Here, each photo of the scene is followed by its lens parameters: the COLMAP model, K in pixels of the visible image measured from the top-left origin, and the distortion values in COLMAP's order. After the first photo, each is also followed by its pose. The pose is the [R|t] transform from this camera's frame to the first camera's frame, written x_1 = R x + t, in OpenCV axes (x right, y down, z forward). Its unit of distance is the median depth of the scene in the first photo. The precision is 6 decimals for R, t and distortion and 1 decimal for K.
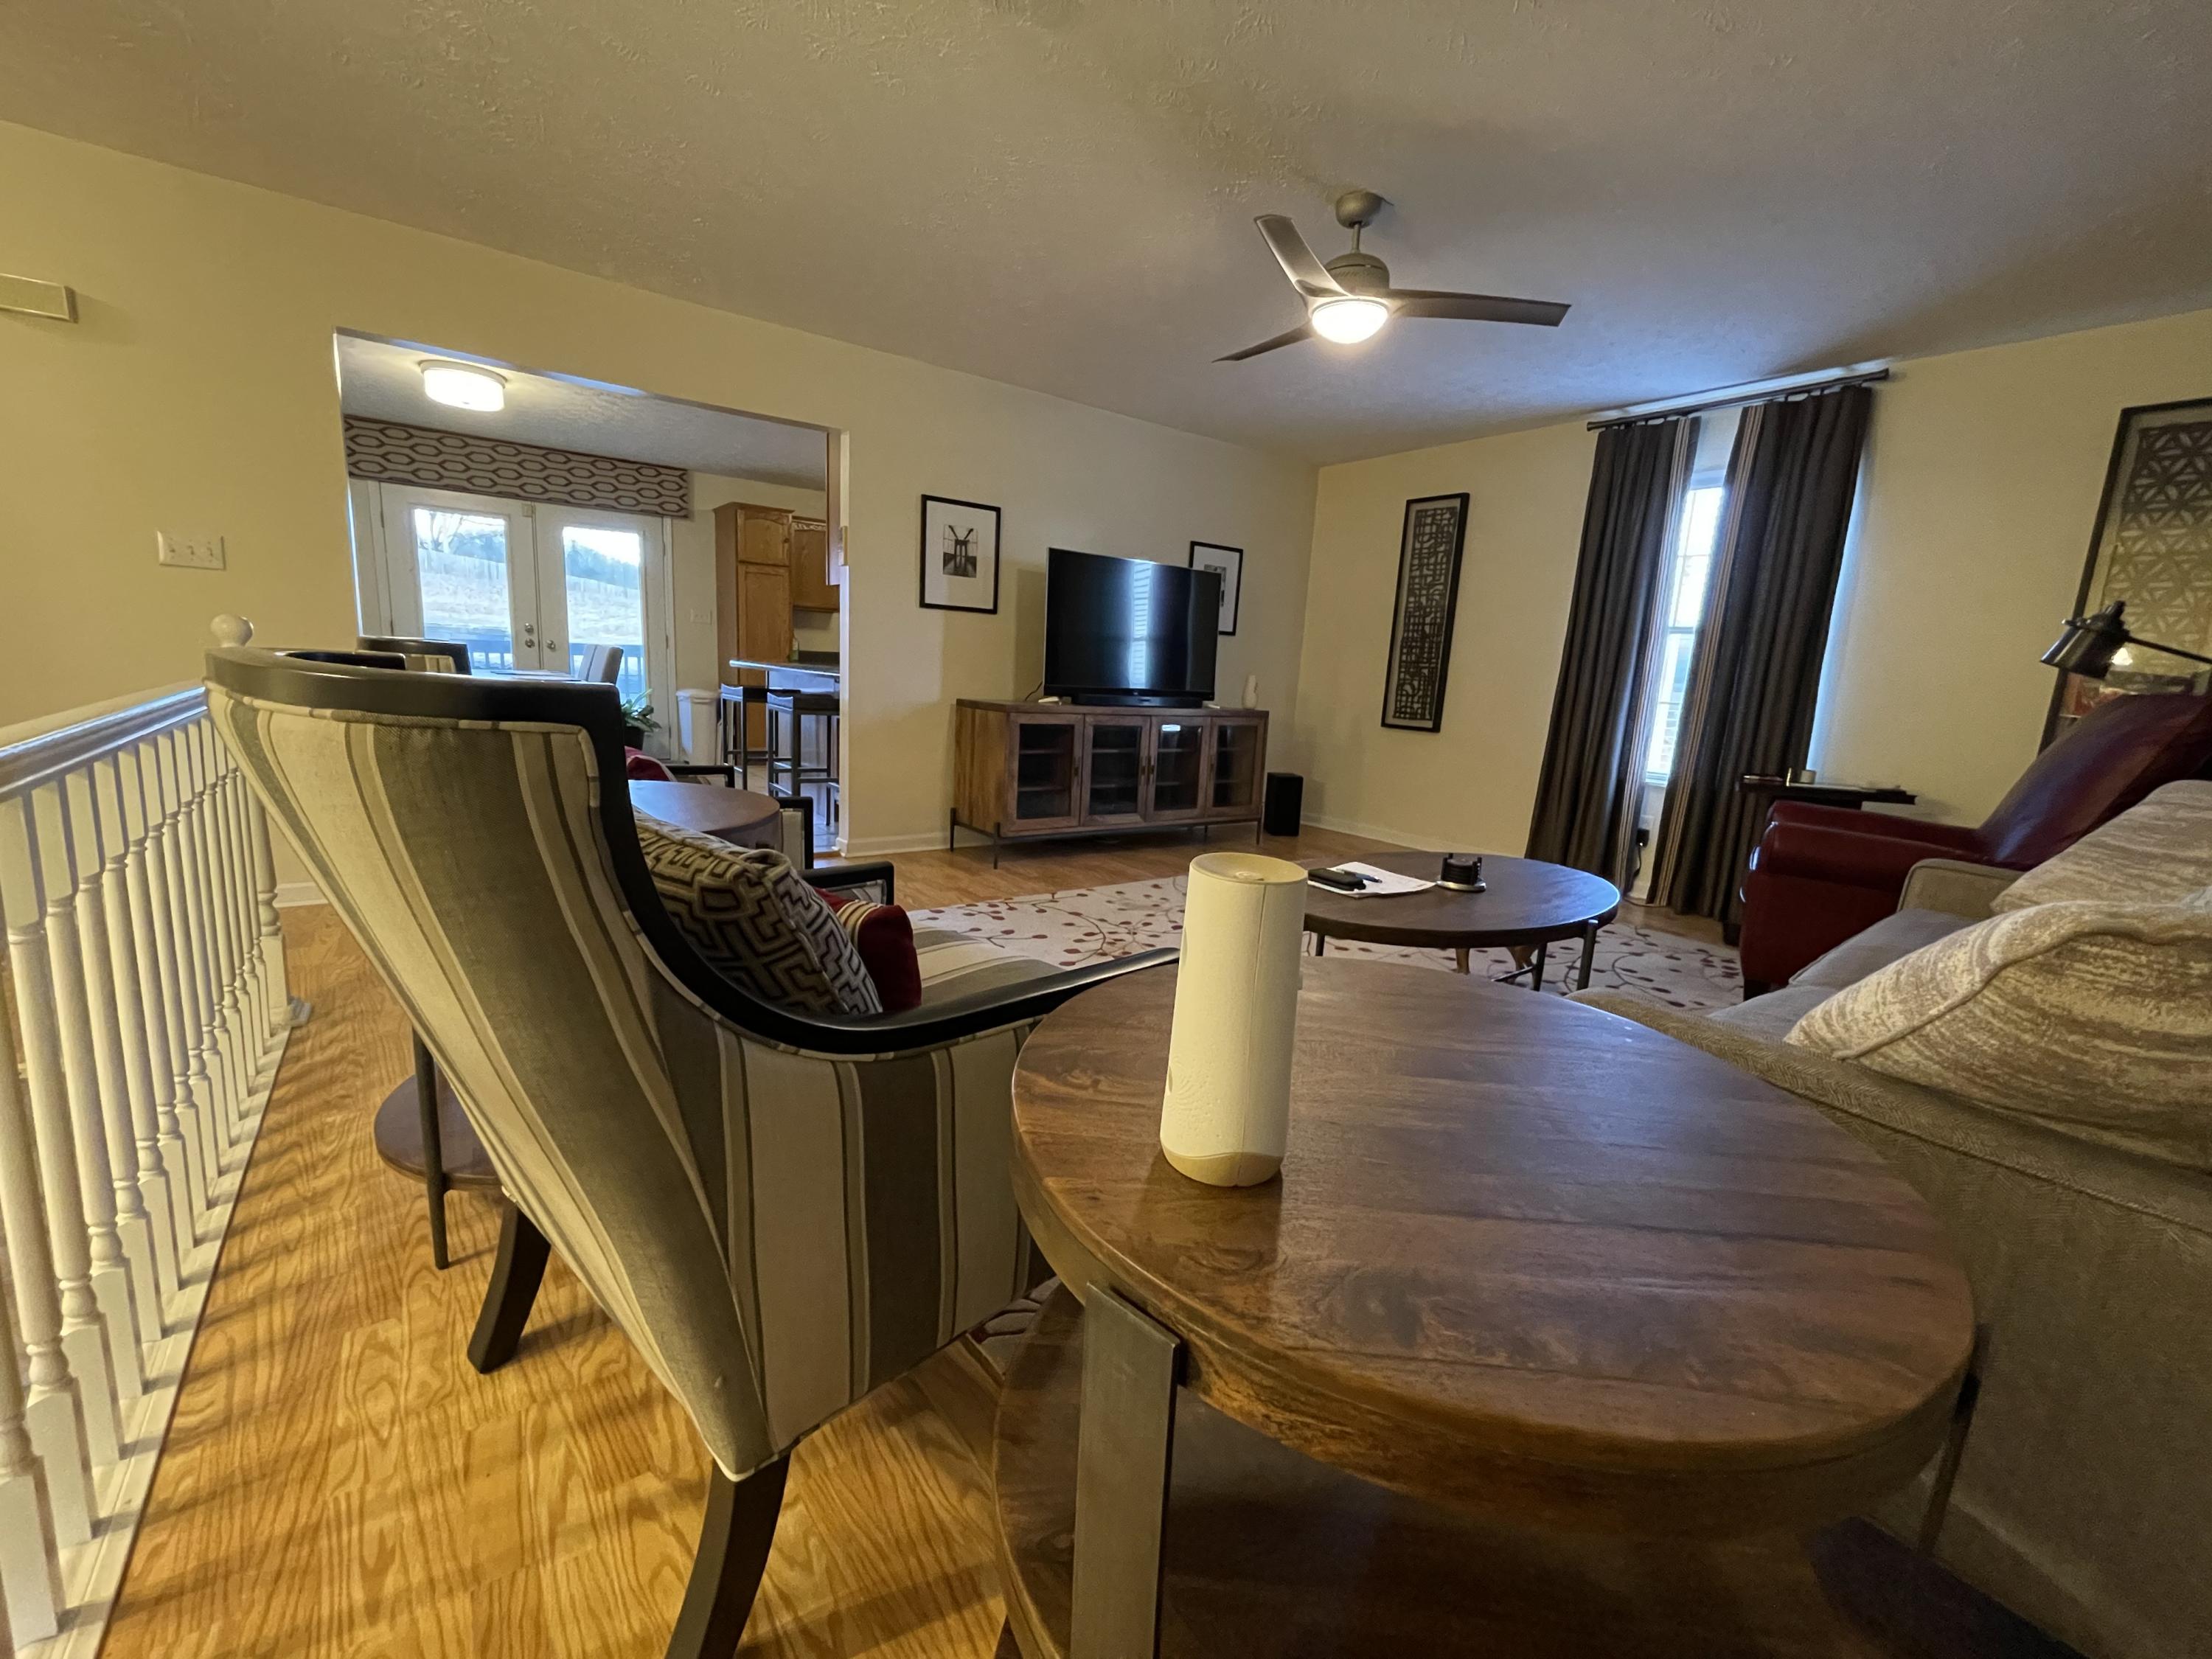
lens RADIAL K [[890.8, 0, 1106.0], [0, 890.8, 829.5], [0, 0, 1]] dist [0.000420, -0.007624]
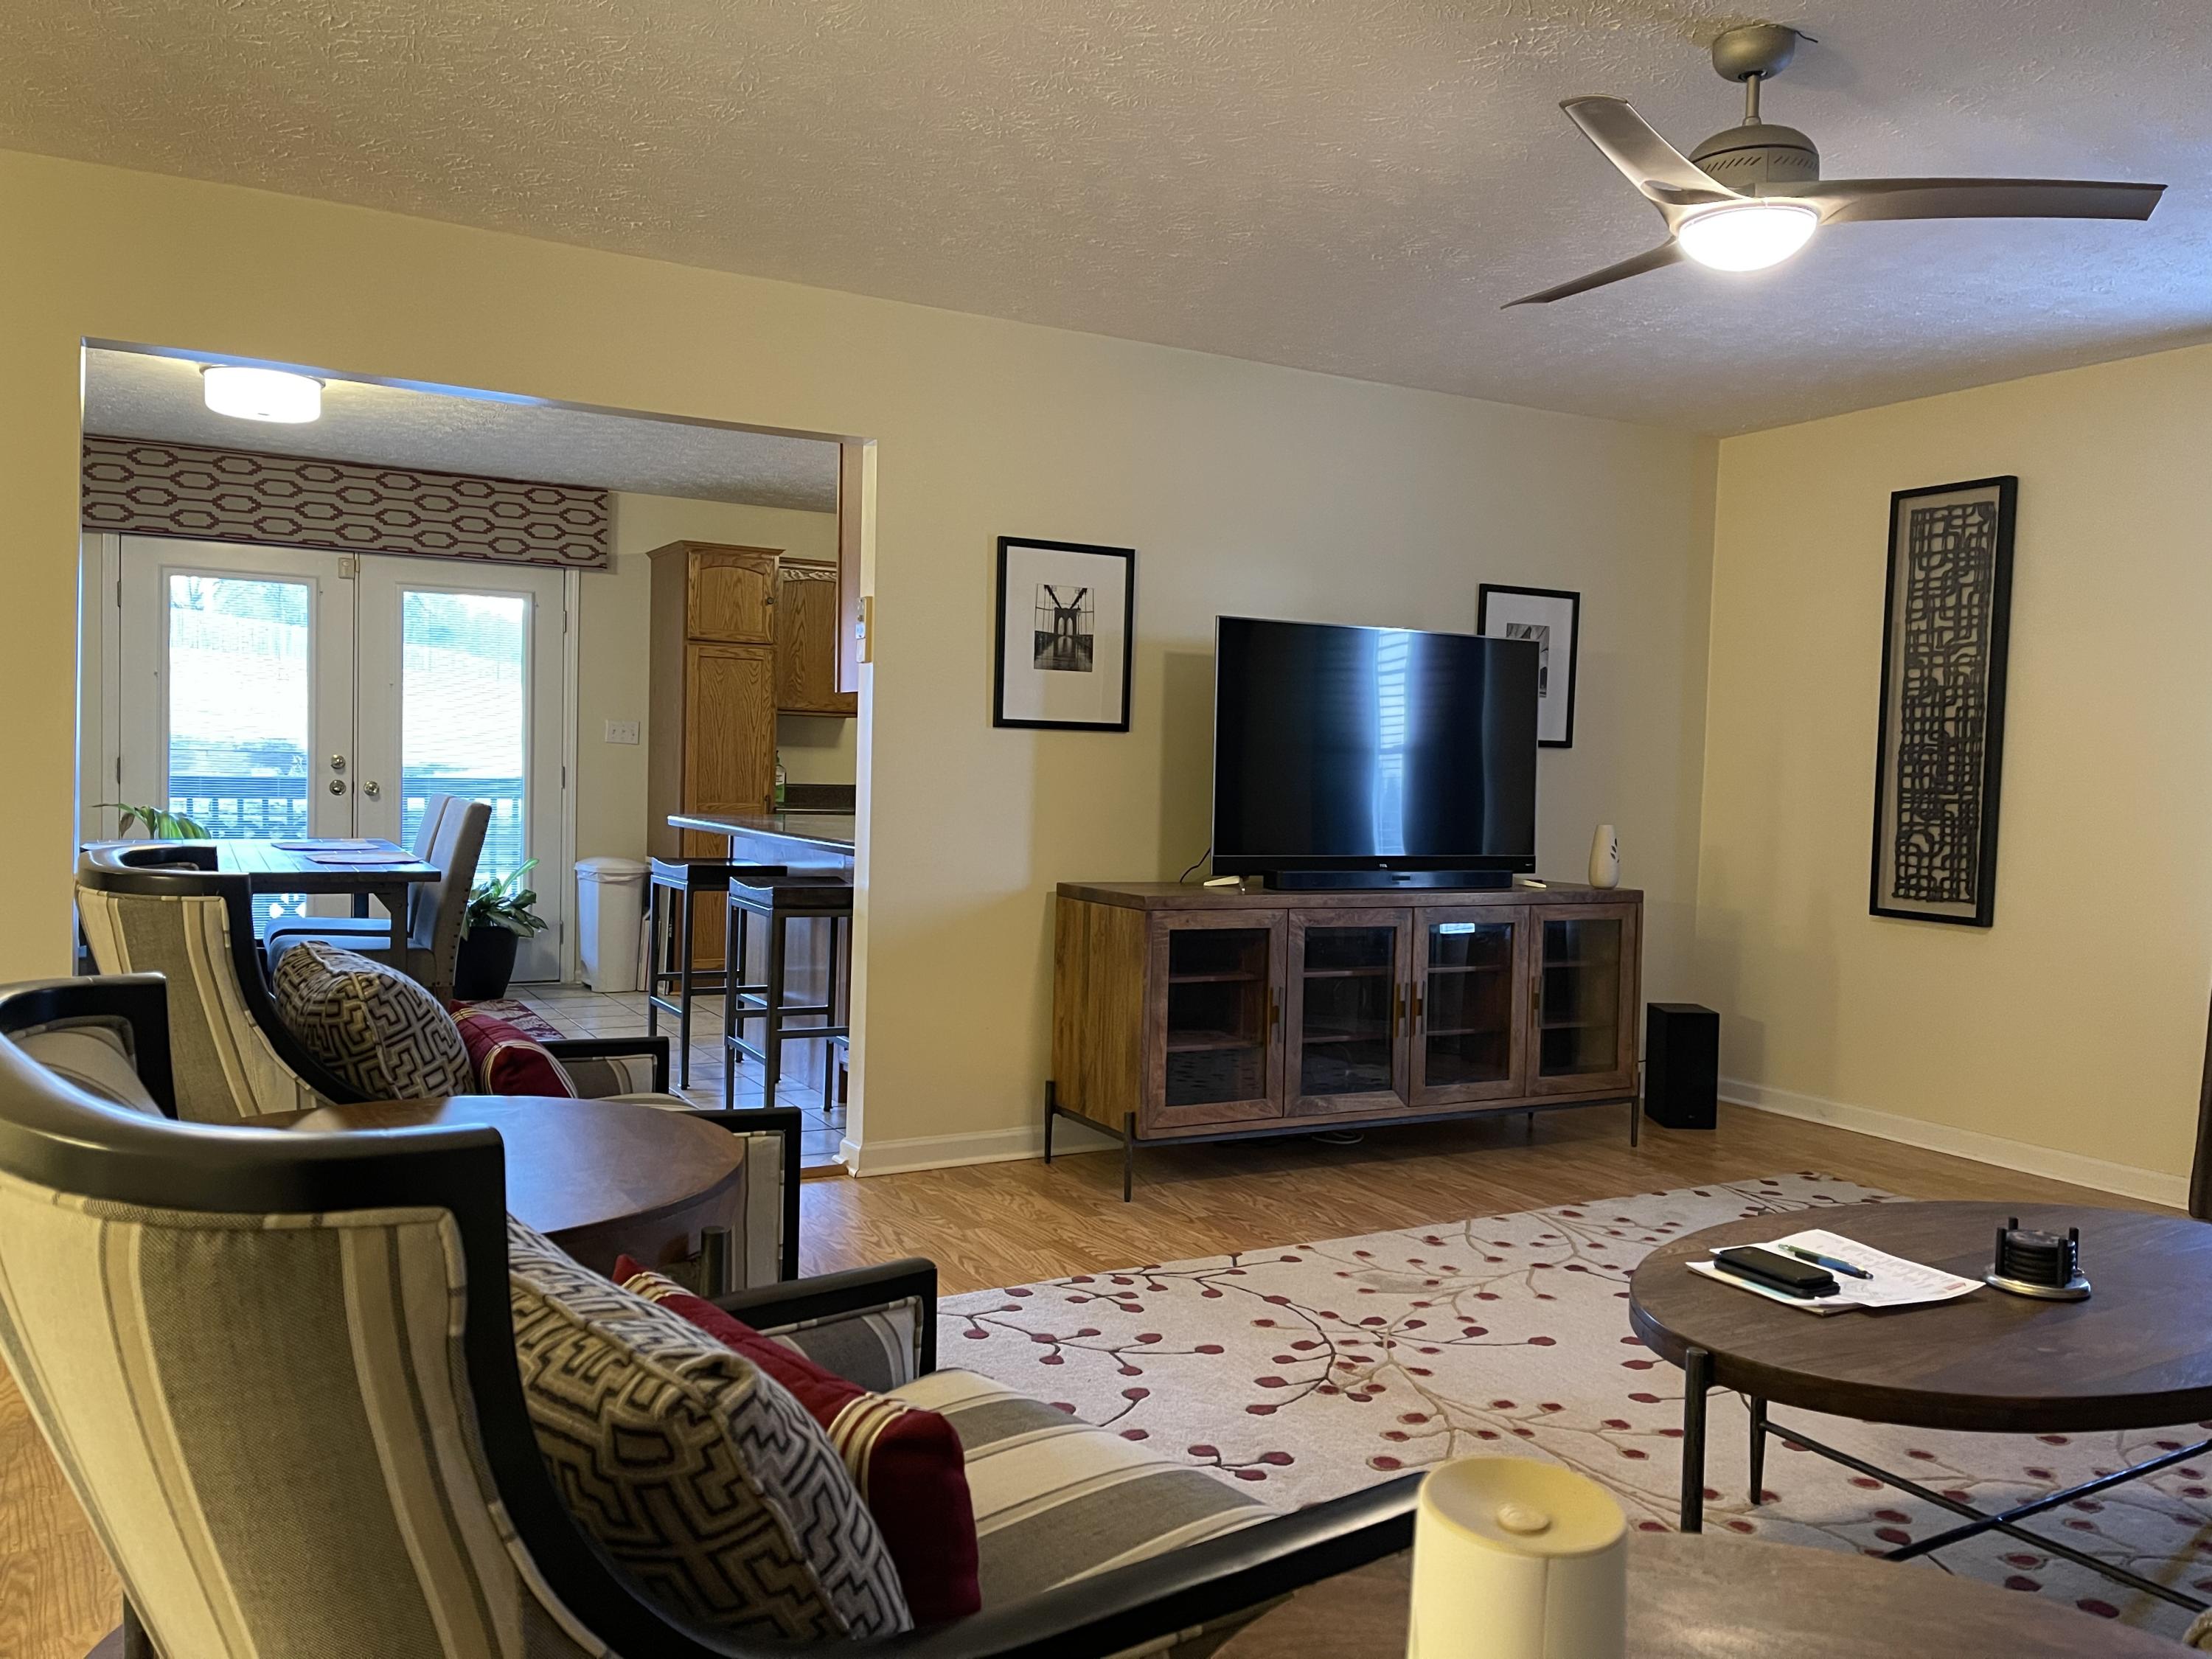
lens RADIAL K [[1665.6, 0, 1122.9], [0, 1665.6, 833.8], [0, 0, 1]] dist [0.056509, -0.073741]
pose [[0.991582, -0.022075, -0.127588, 0.006293], [0.003518, 0.989589, -0.143876, -0.029092], [0.129436, 0.142216, 0.981336, -0.020066]]
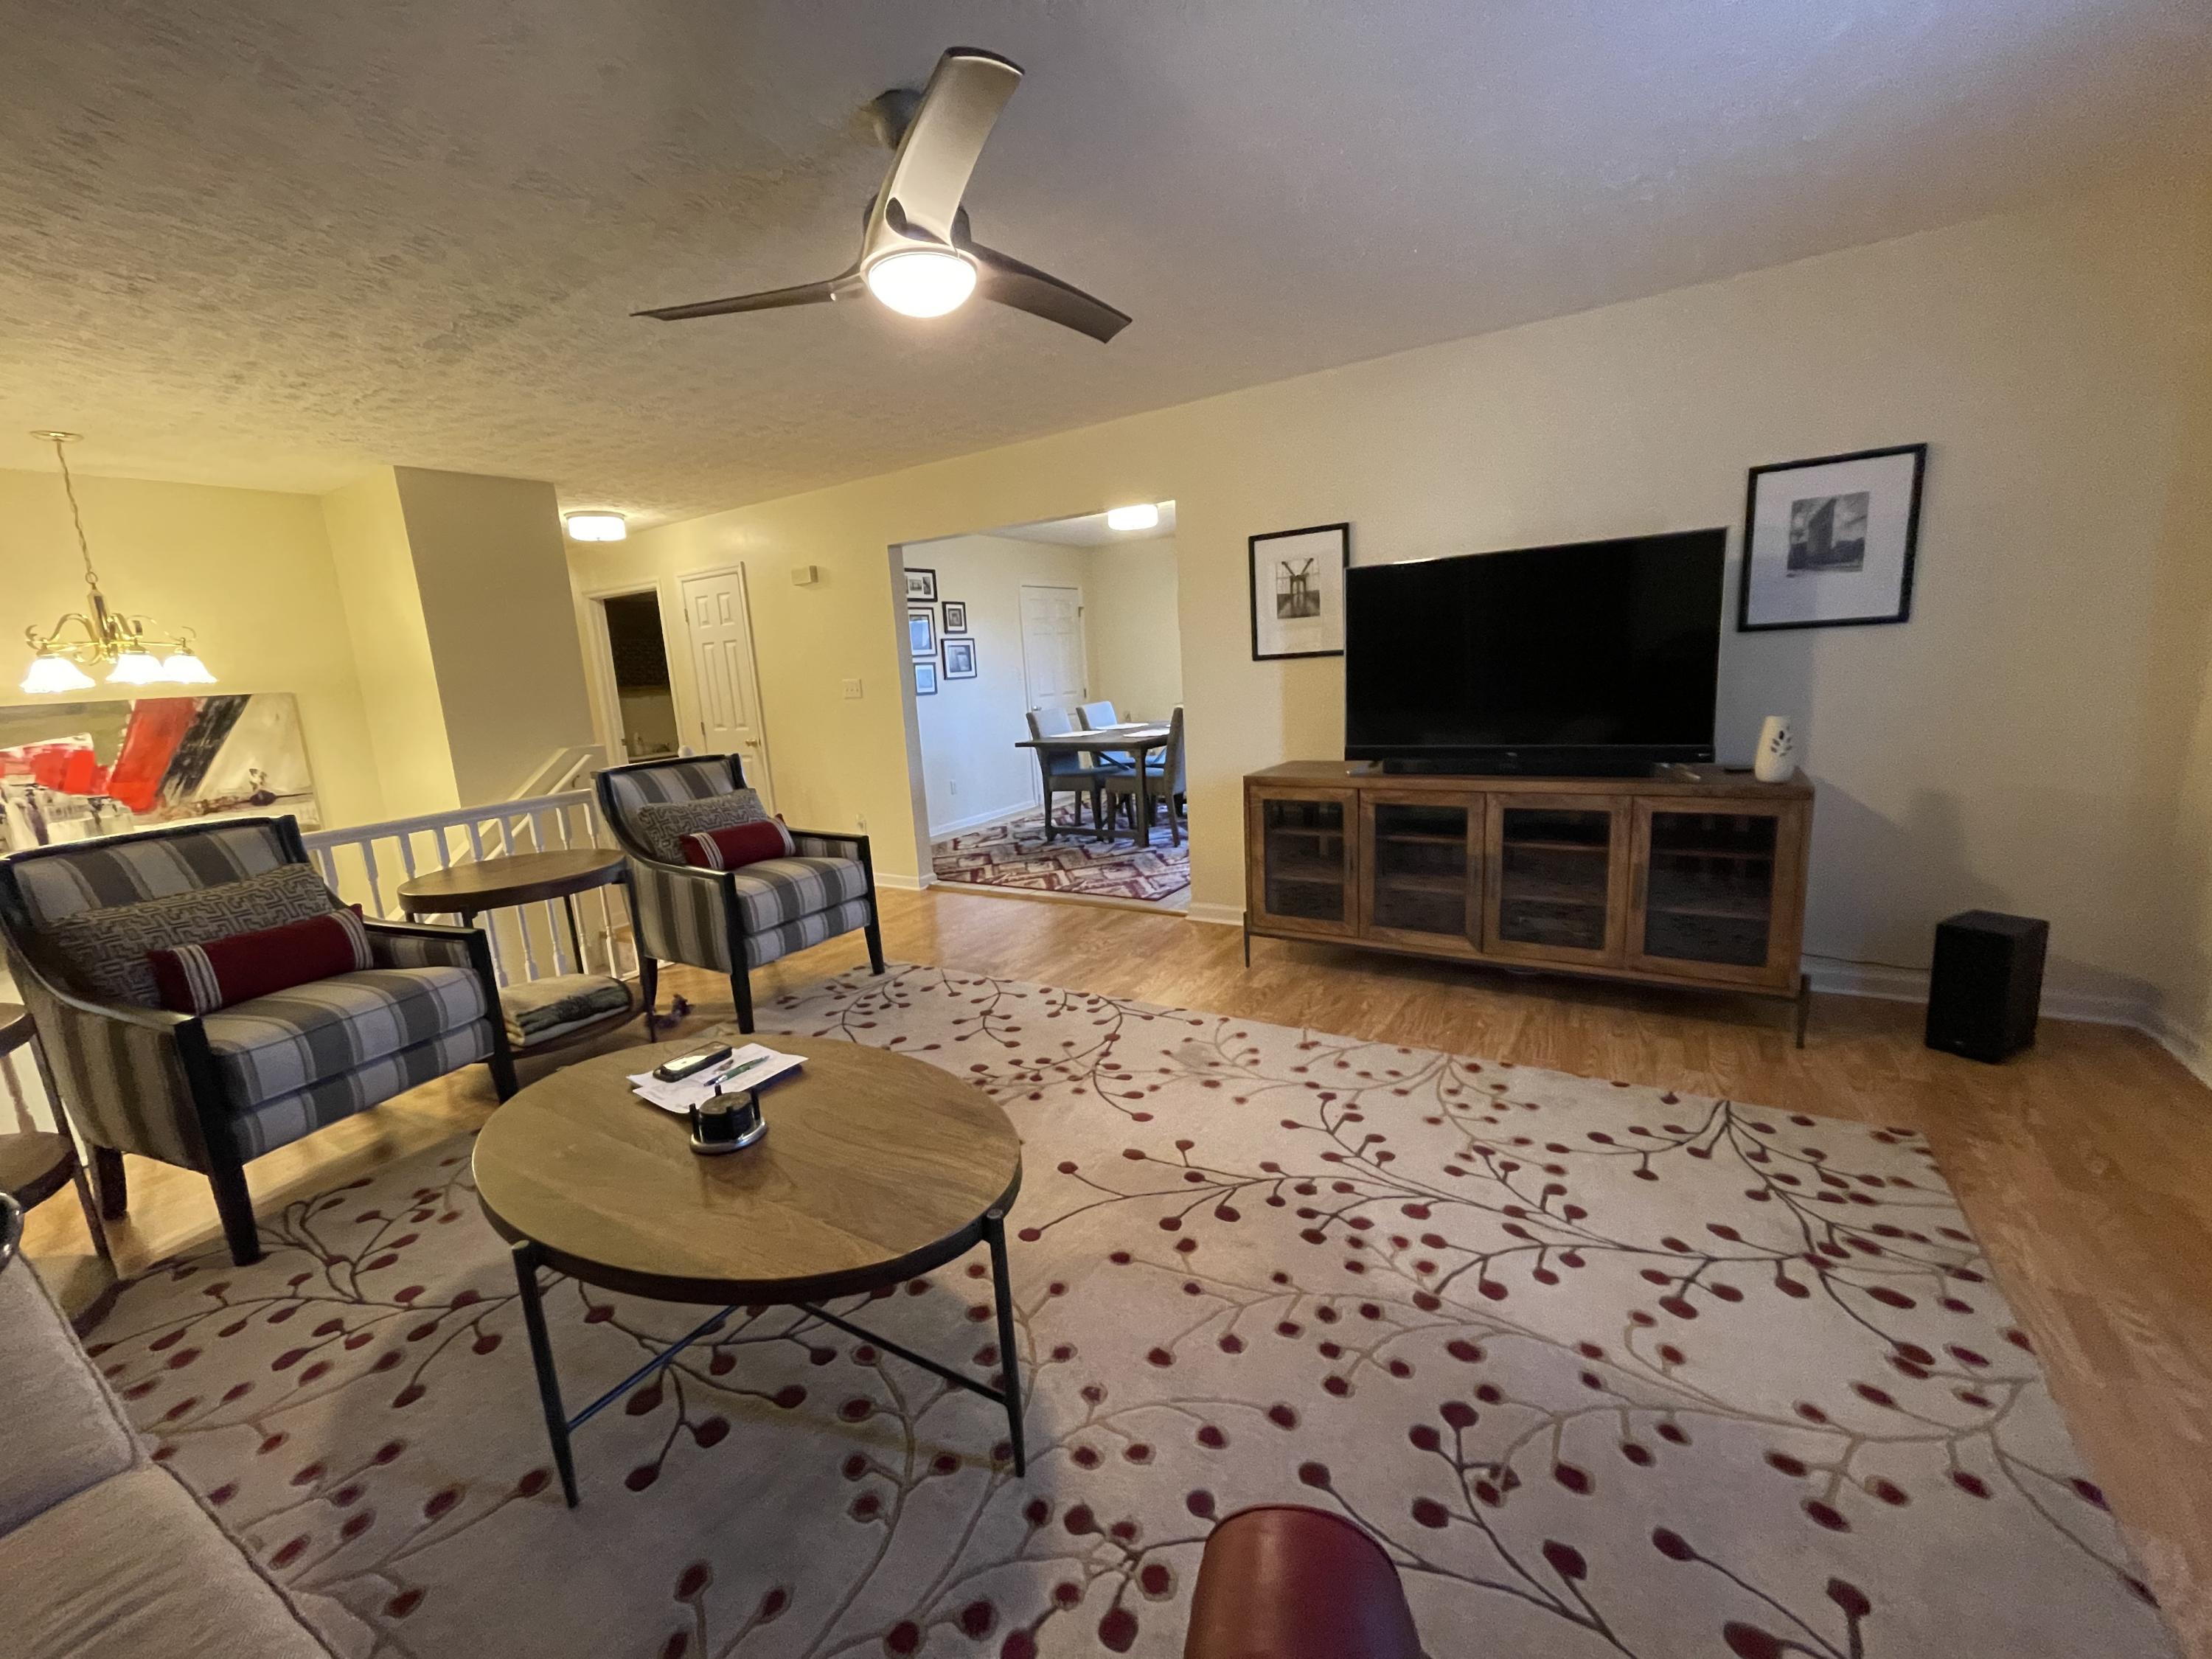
lens RADIAL K [[890.8, 0, 1106.0], [0, 890.8, 829.5], [0, 0, 1]] dist [0.000420, -0.007624]
pose [[0.356495, 0.088423, -0.930104, 0.576427], [-0.093844, 0.993866, 0.058515, -0.117701], [0.929572, 0.066424, 0.362606, 0.539377]]
